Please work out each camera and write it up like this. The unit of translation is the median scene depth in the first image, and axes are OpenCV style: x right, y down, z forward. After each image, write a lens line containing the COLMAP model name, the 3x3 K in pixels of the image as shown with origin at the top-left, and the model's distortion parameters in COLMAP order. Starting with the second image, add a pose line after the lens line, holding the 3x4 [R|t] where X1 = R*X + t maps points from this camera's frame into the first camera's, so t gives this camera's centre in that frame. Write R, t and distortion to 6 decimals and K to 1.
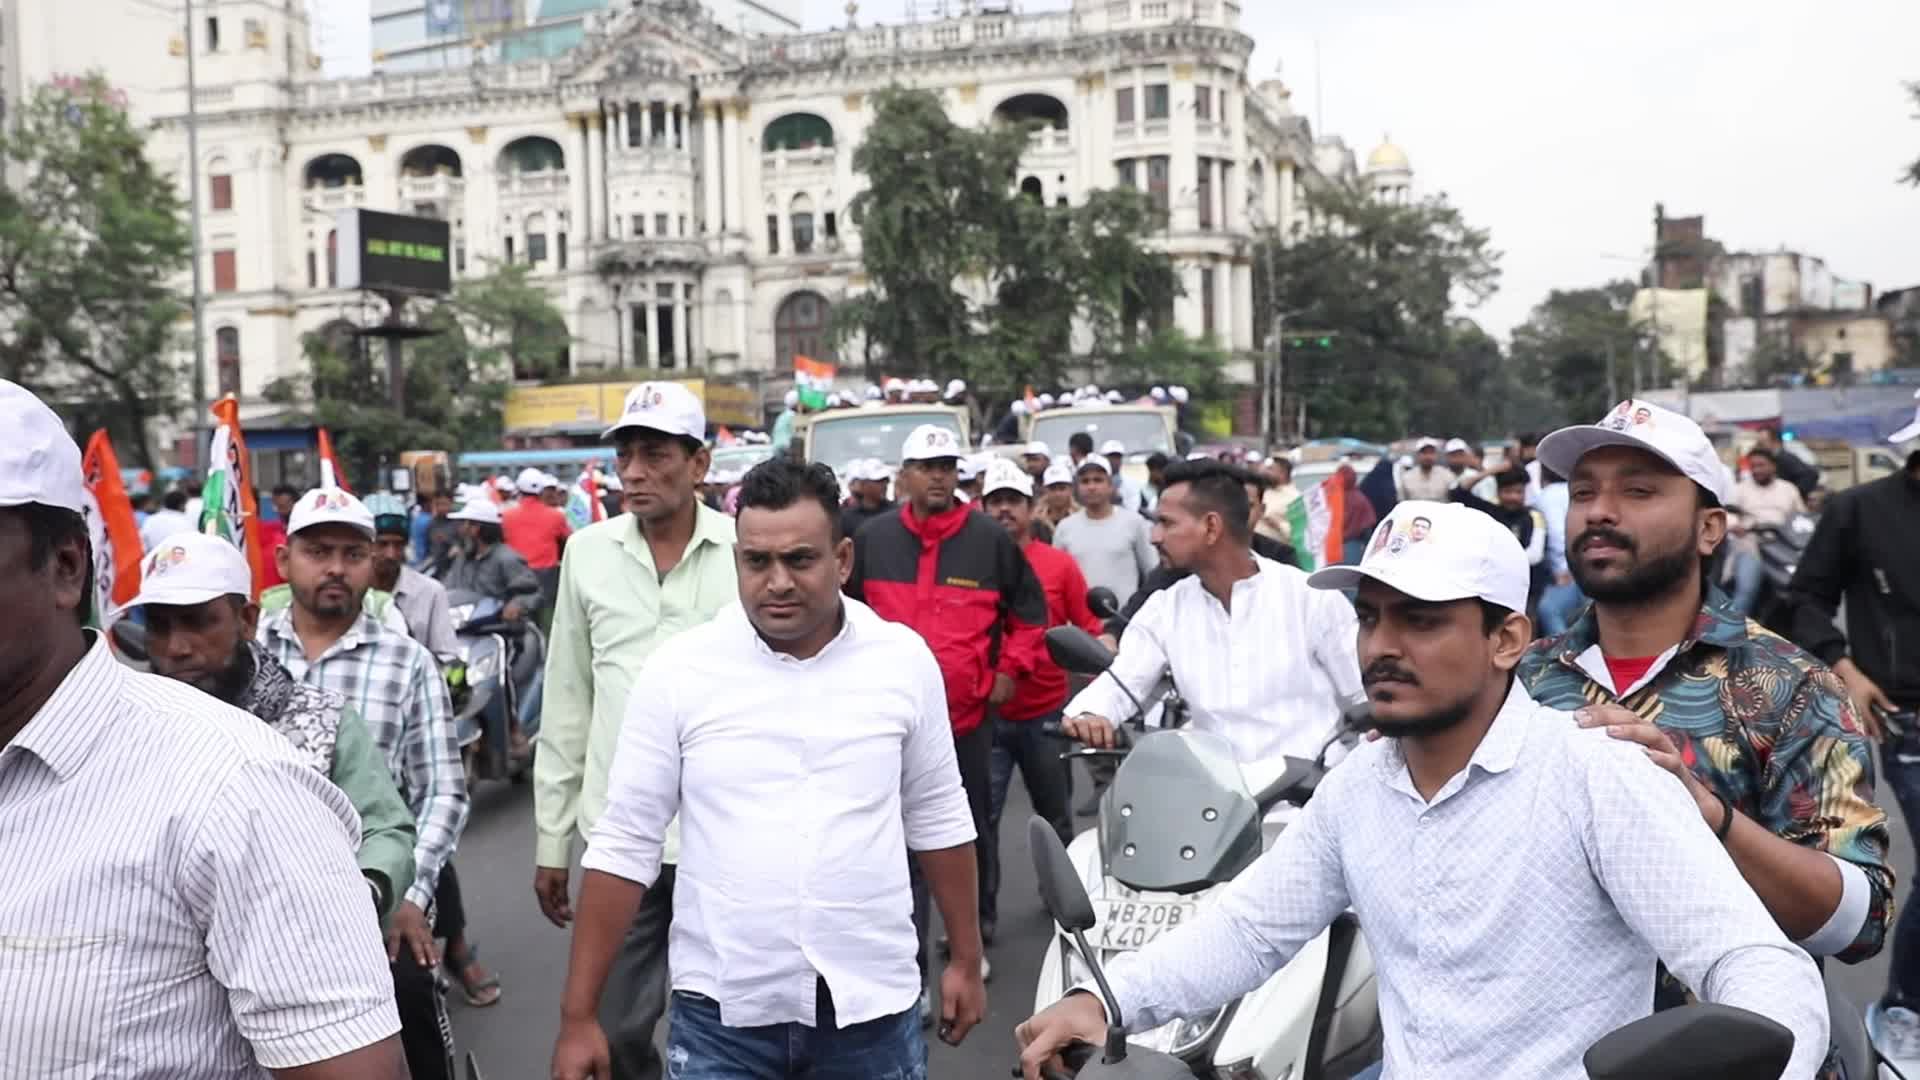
lens RADIAL K [[1625.4, 0, 949.5], [0, 1625.4, 527.6], [0, 0, 1]] dist [-0.056439, 0.039614]
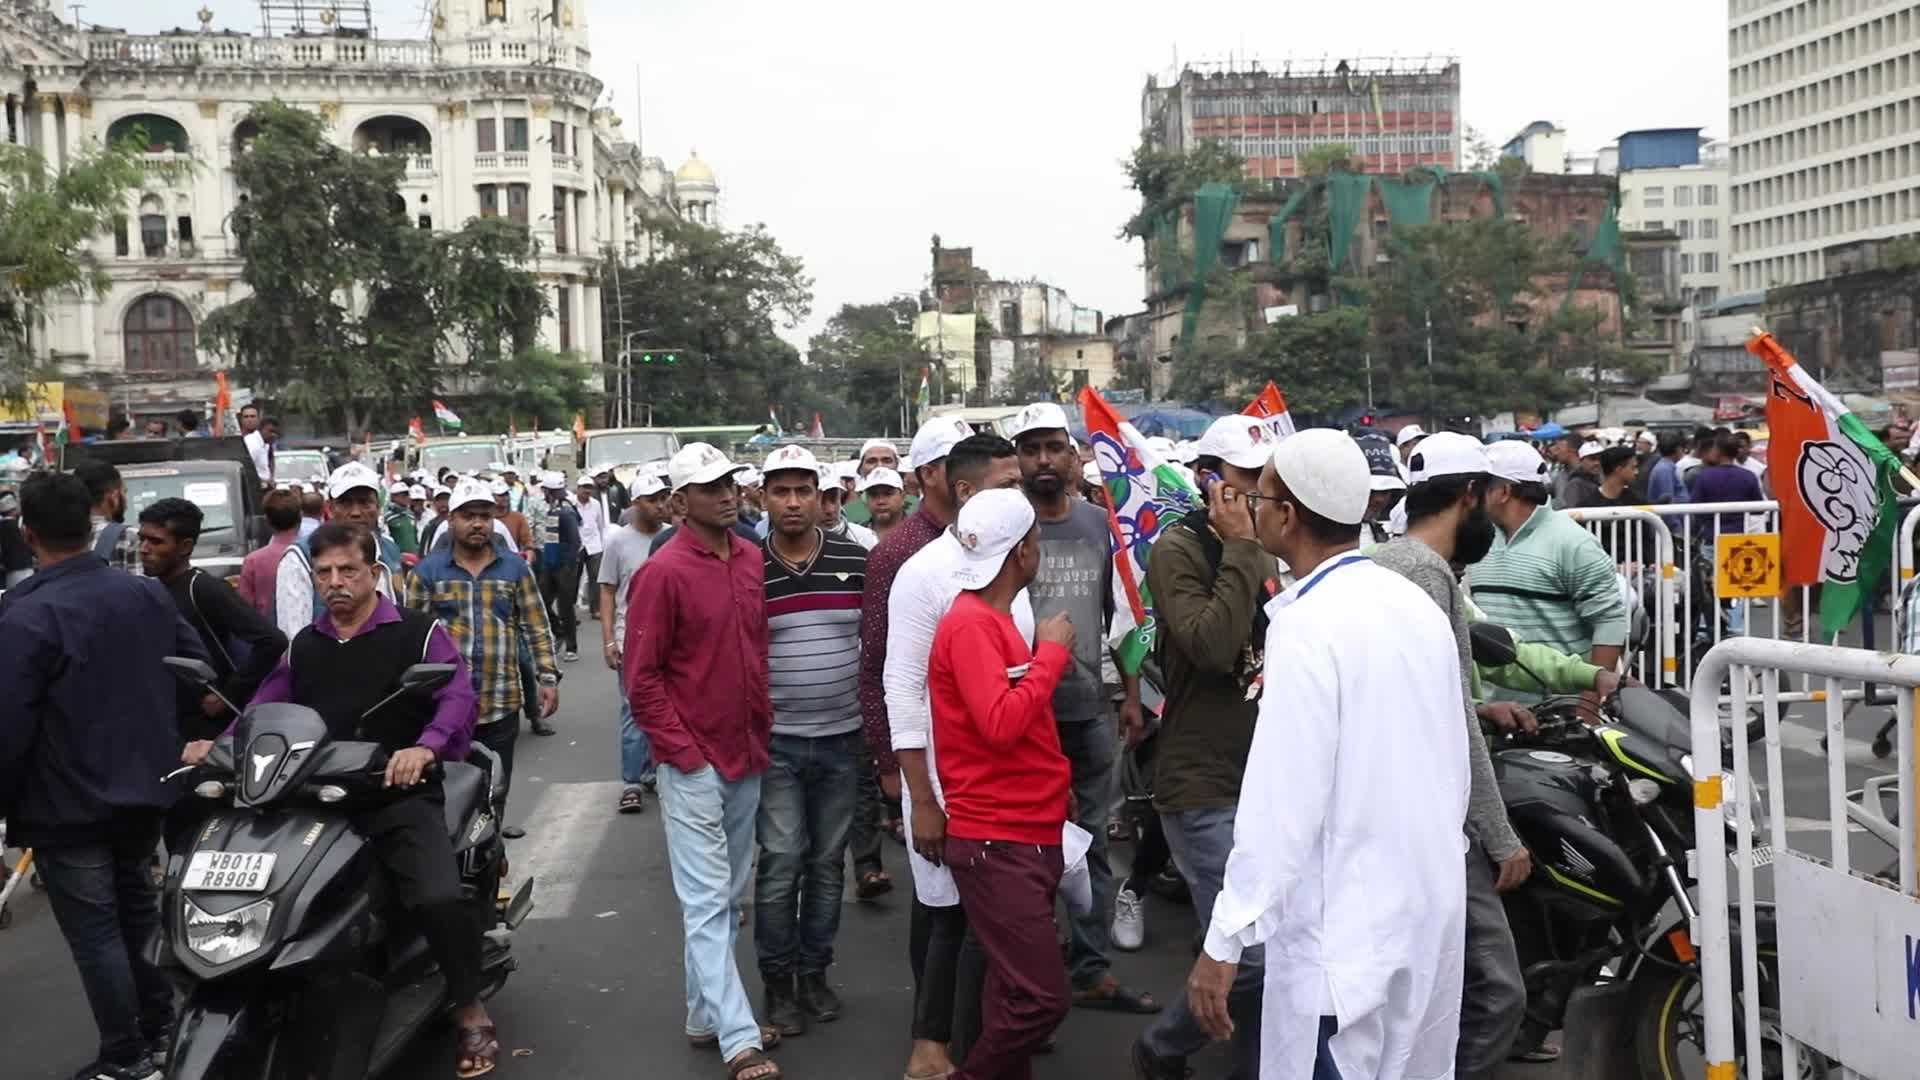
lens RADIAL K [[1700.2, 0, 948.2], [0, 1700.2, 533.2], [0, 0, 1]] dist [-0.037954, 0.077960]
pose [[0.910605, -0.018317, 0.412872, -0.080056], [0.017323, 0.999831, 0.006150, 0.004344], [-0.412915, 0.001552, 0.910768, -0.155917]]
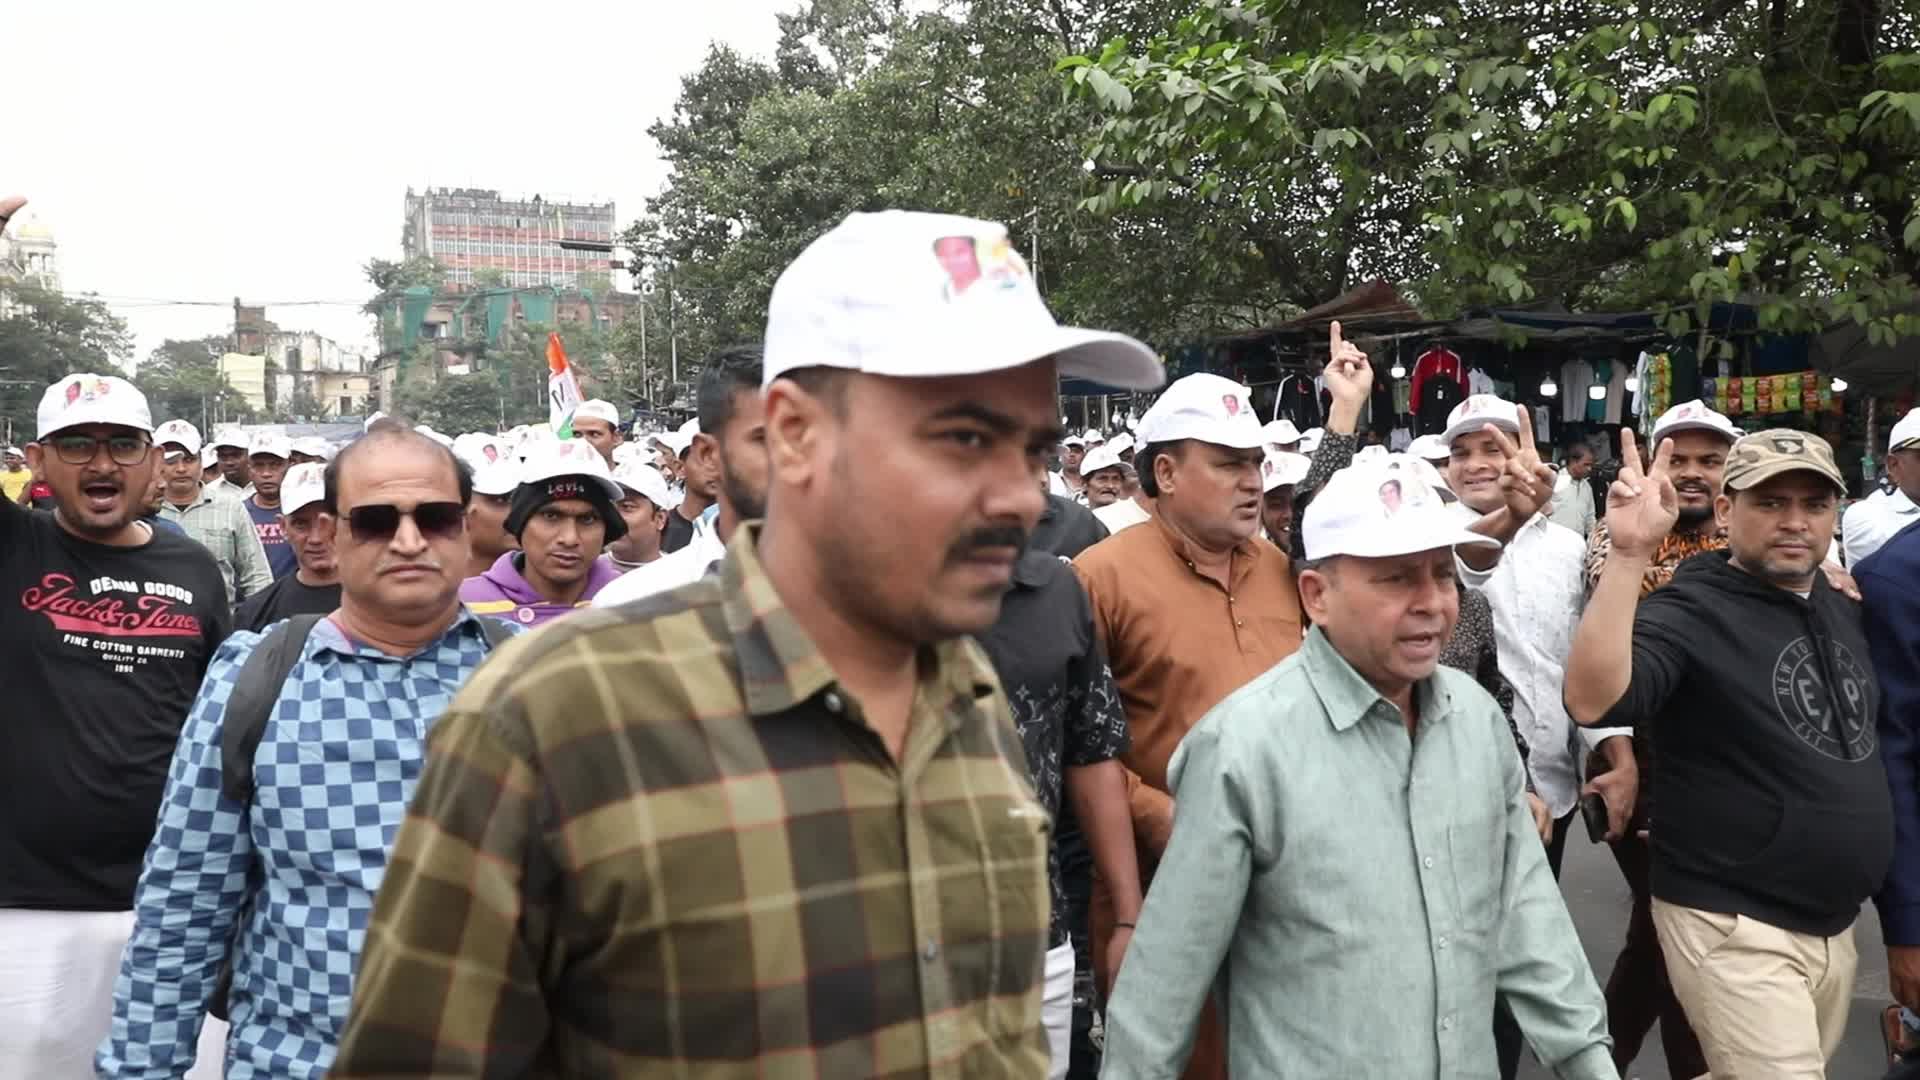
lens RADIAL K [[1396.8, 0, 957.9], [0, 1396.8, 537.0], [0, 0, 1]] dist [-0.050254, 0.006651]
pose [[0.638336, -0.032340, 0.769079, -0.242255], [0.020205, 0.999477, 0.025257, 0.025364], [-0.769493, -0.000583, 0.638655, -0.642254]]
